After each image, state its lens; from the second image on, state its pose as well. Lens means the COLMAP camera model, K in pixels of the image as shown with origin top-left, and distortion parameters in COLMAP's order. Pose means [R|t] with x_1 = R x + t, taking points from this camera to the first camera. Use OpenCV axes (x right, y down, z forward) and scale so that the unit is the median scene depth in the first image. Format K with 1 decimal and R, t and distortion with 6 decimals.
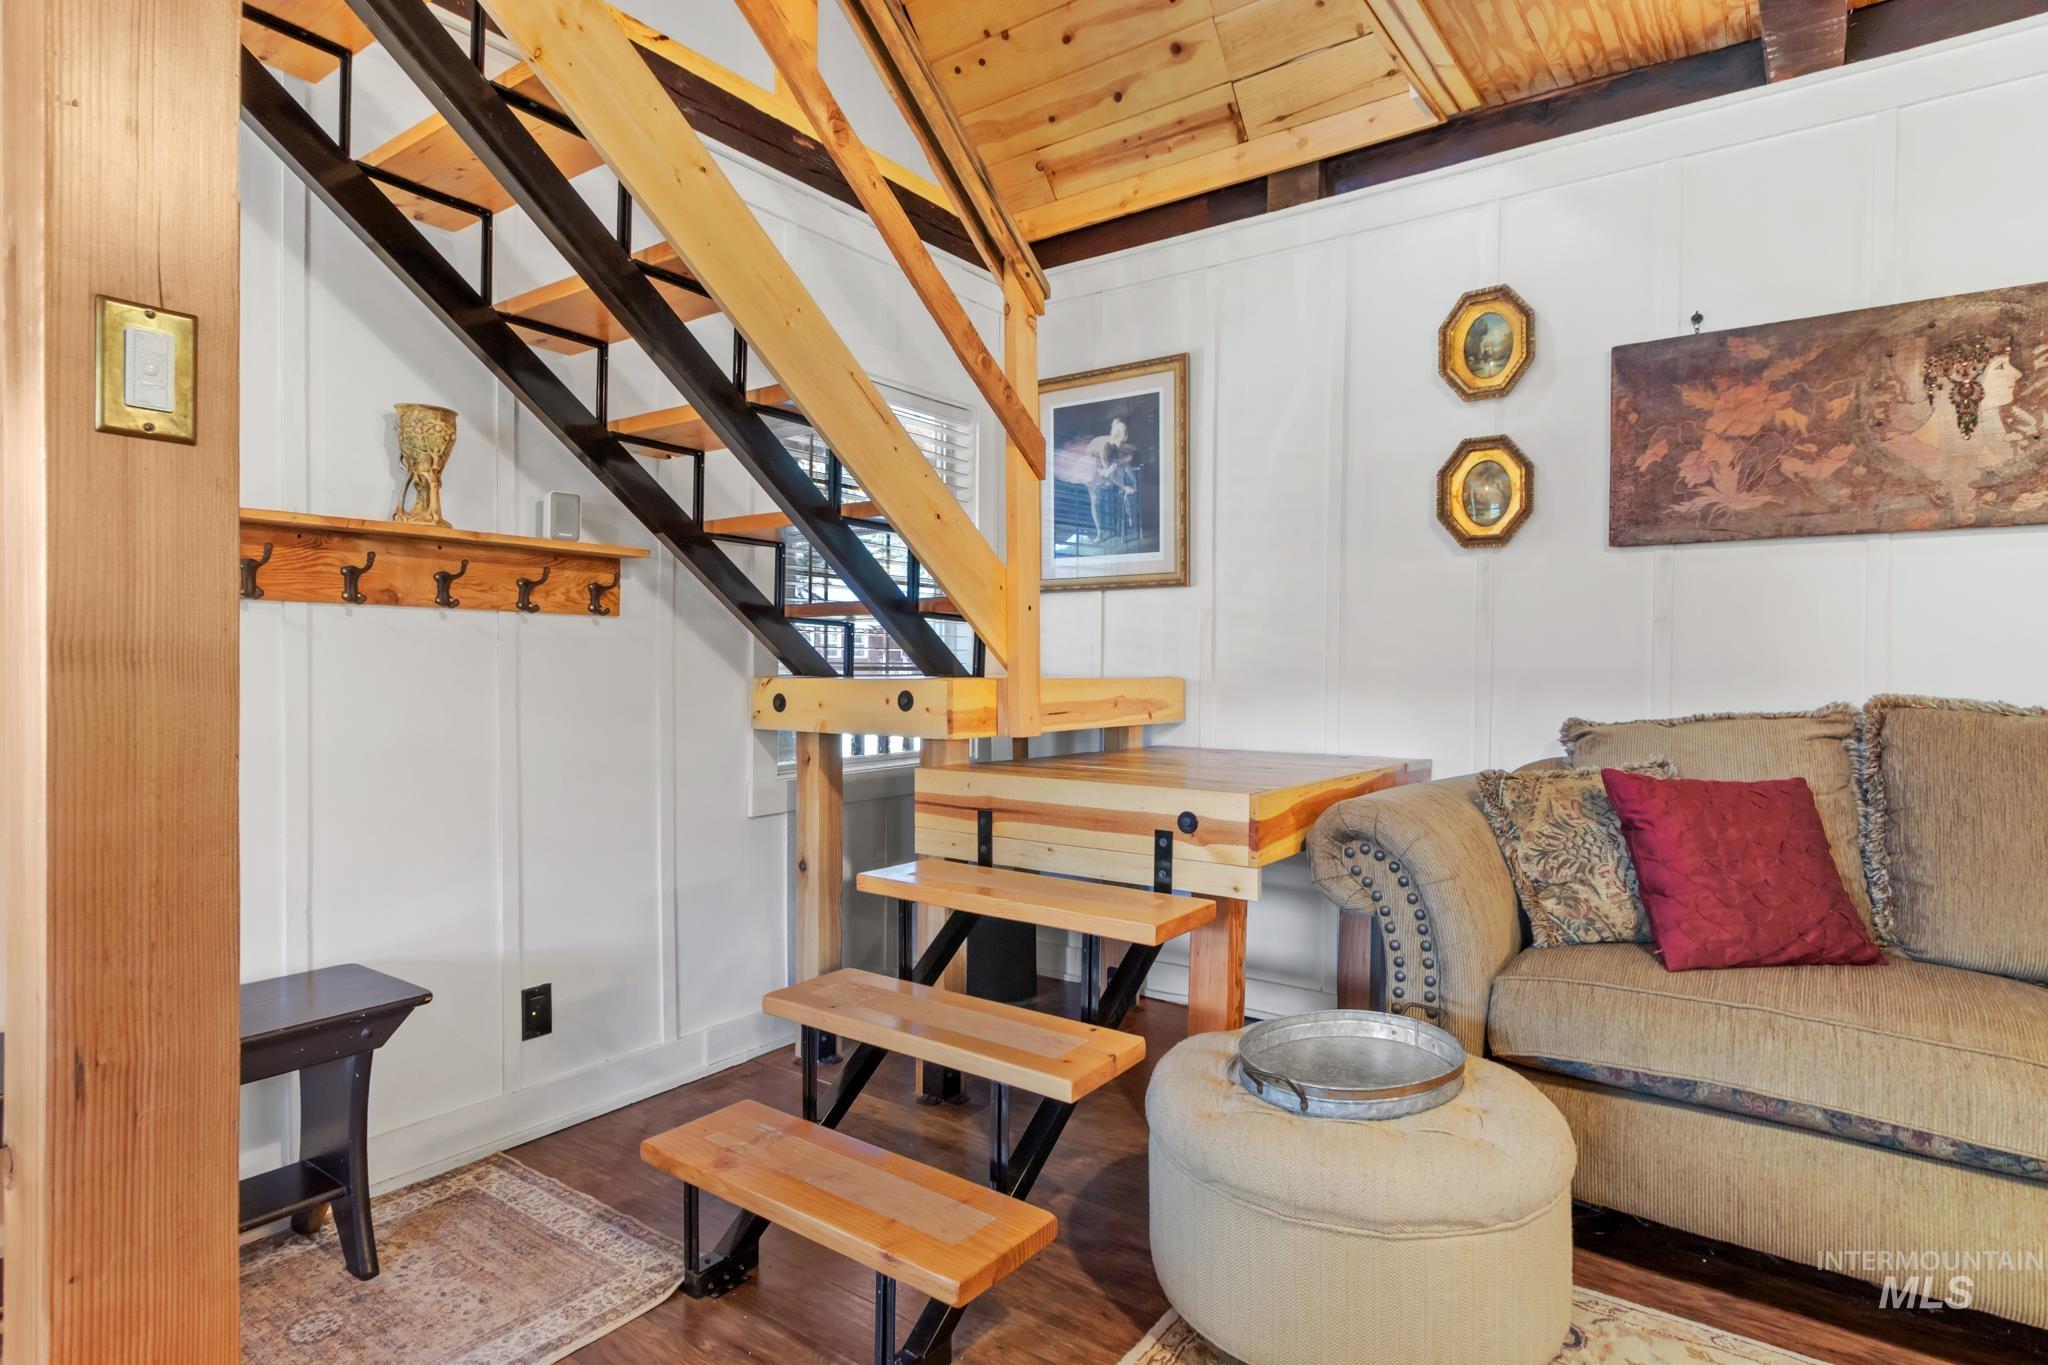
lens RADIAL K [[1061.9, 0, 1025.6], [0, 1061.9, 685.4], [0, 0, 1]] dist [0.003809, 0.000206]
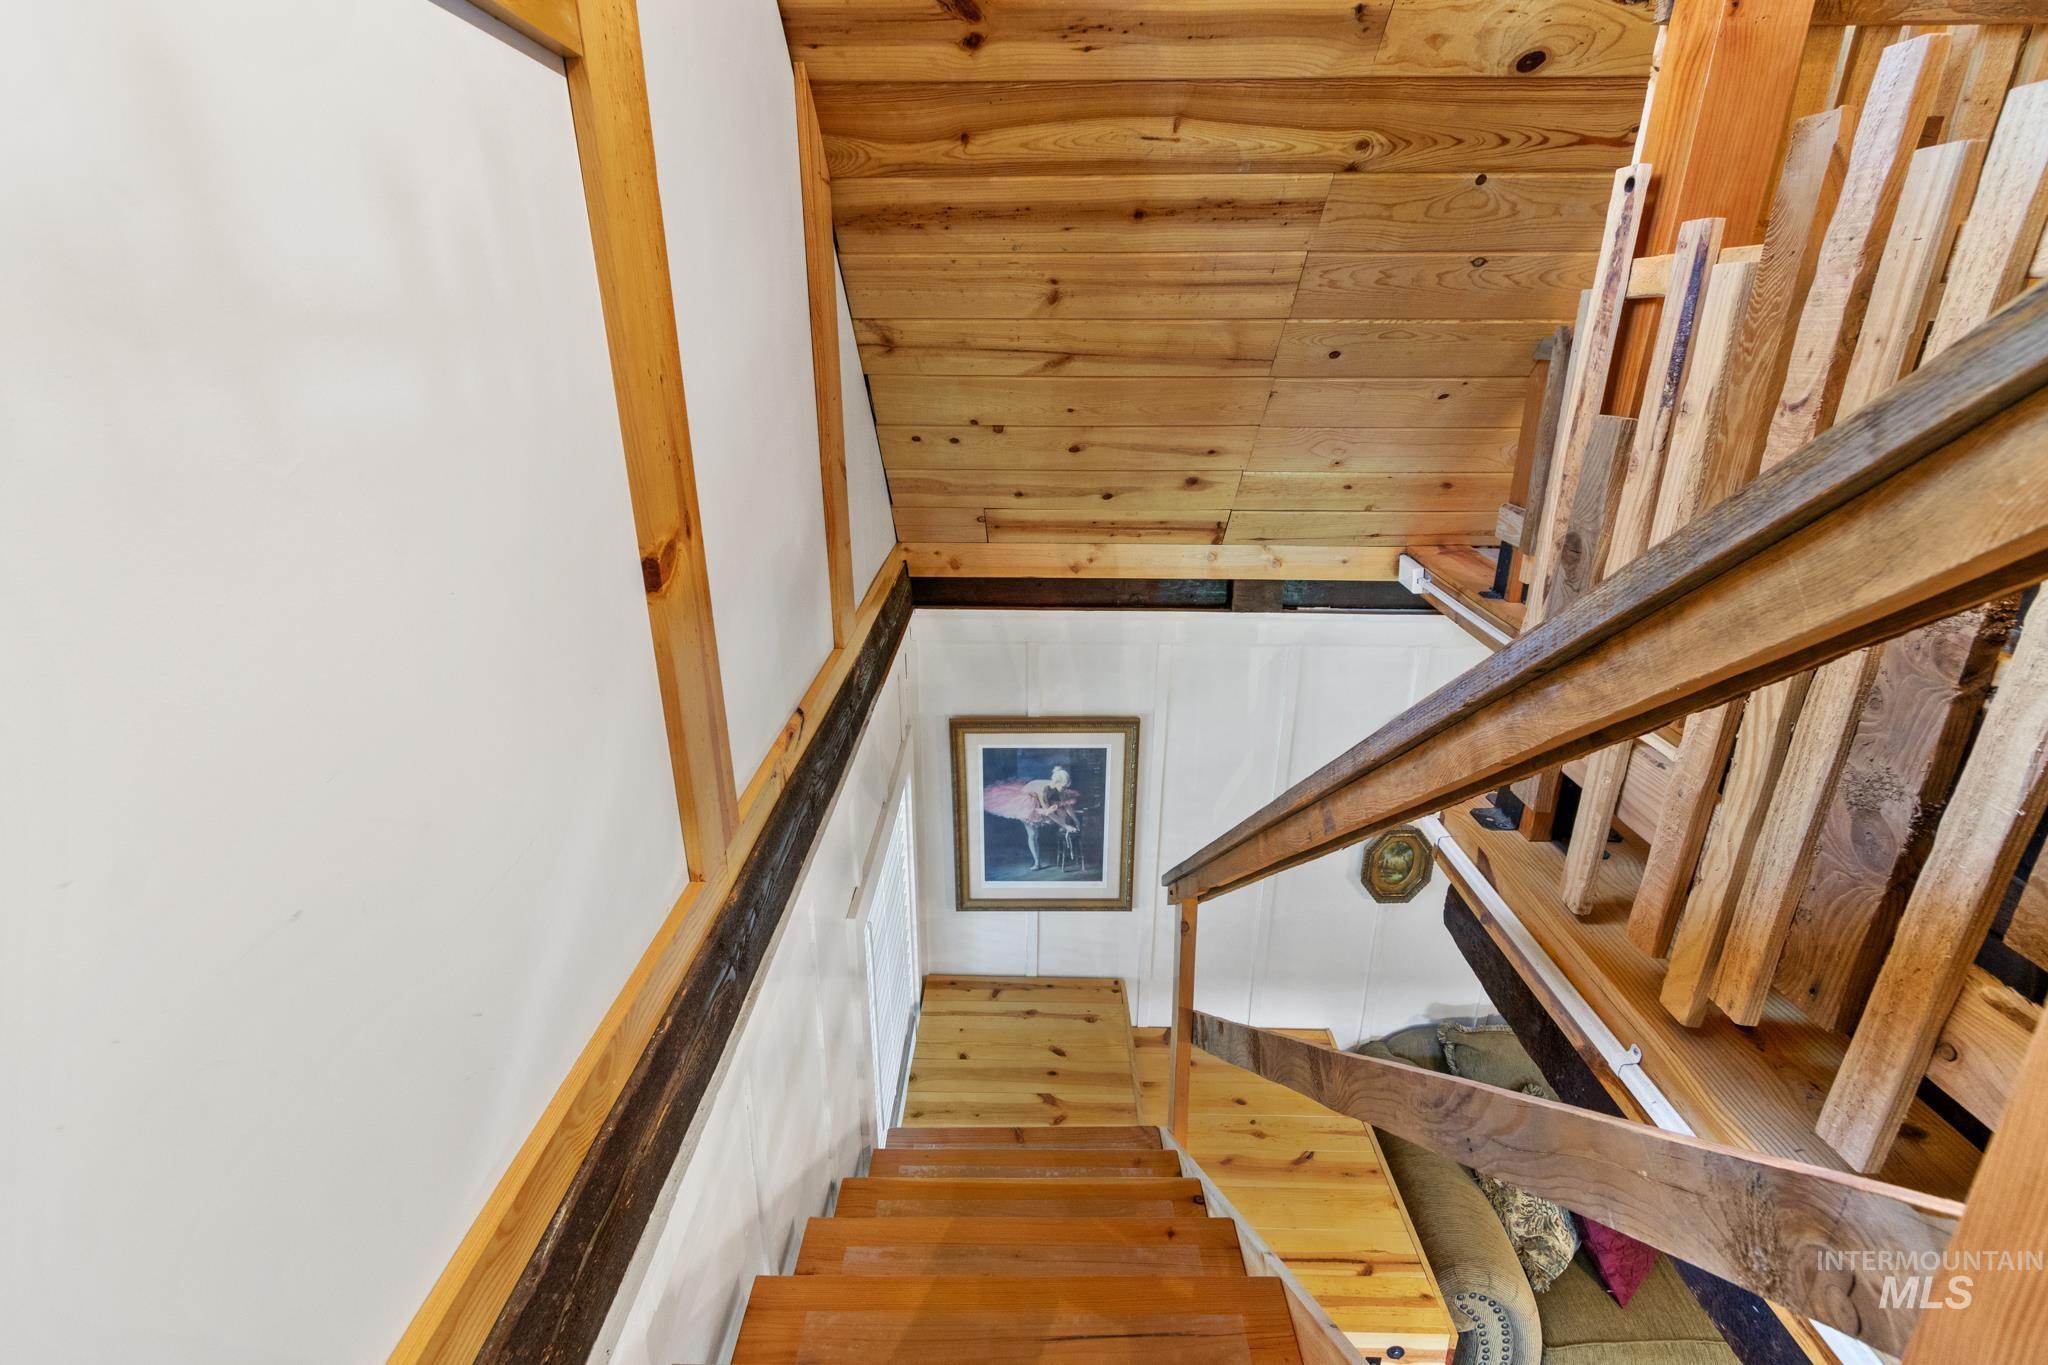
lens RADIAL K [[953.1, 0, 1024.3], [0, 953.1, 664.4], [0, 0, 1]] dist [0.005801, -0.003188]
pose [[0.809241, -0.206350, 0.550044, -0.423728], [0.013146, 0.942408, 0.334206, -0.656281], [-0.587330, -0.263222, 0.765348, 0.364413]]
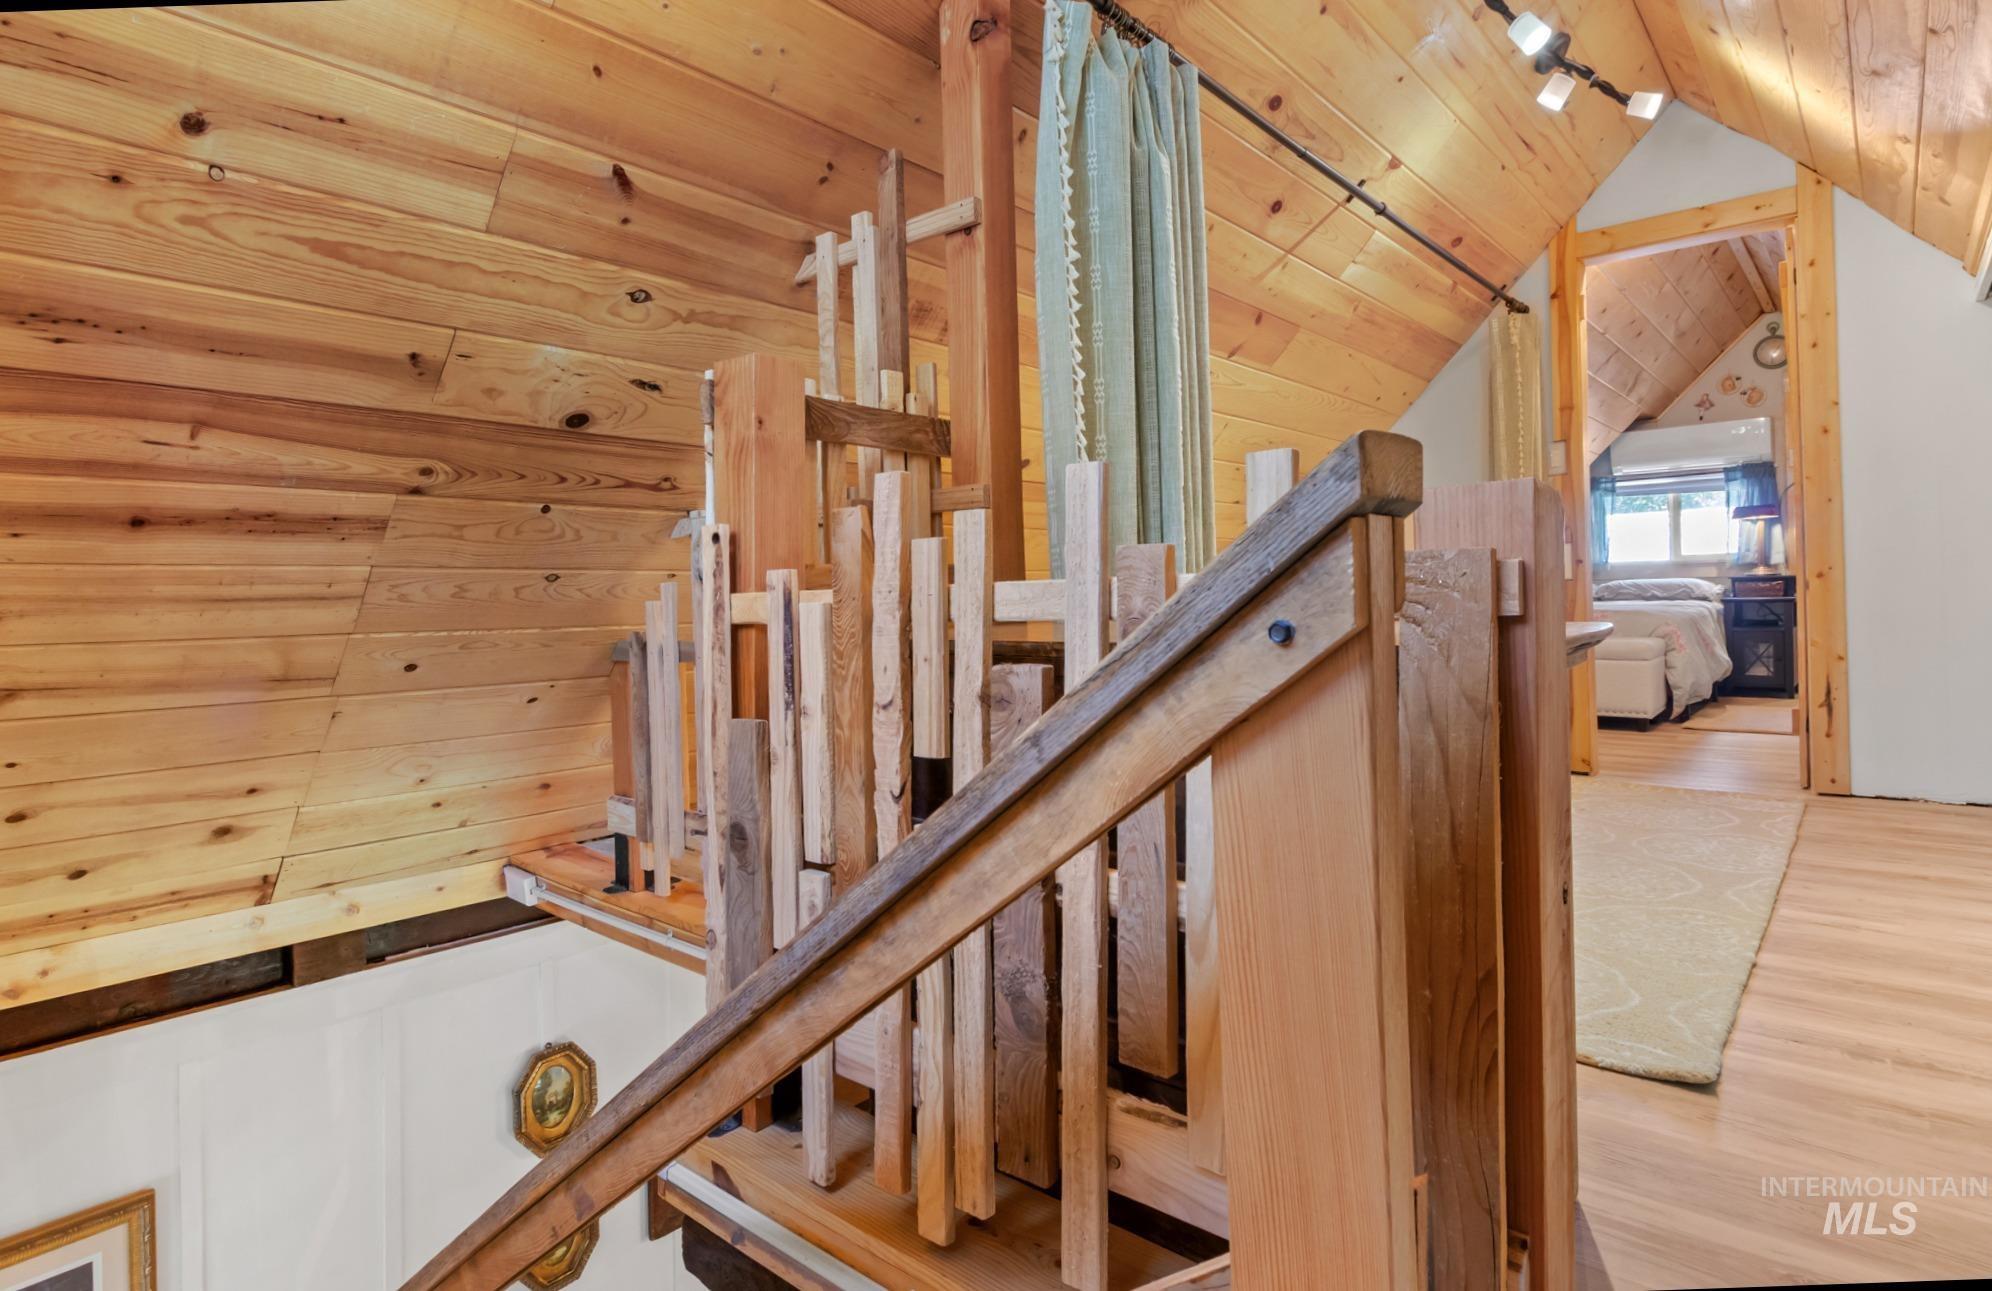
lens RADIAL K [[1011.1, 0, 972.2], [0, 1011.1, 601.4], [0, 0, 1]] dist [0.003897, 0.000757]
pose [[0.085820, -0.008702, 0.996273, -0.450544], [0.034979, 0.999372, 0.005716, -0.667286], [-0.995696, 0.034358, 0.086070, 0.385189]]
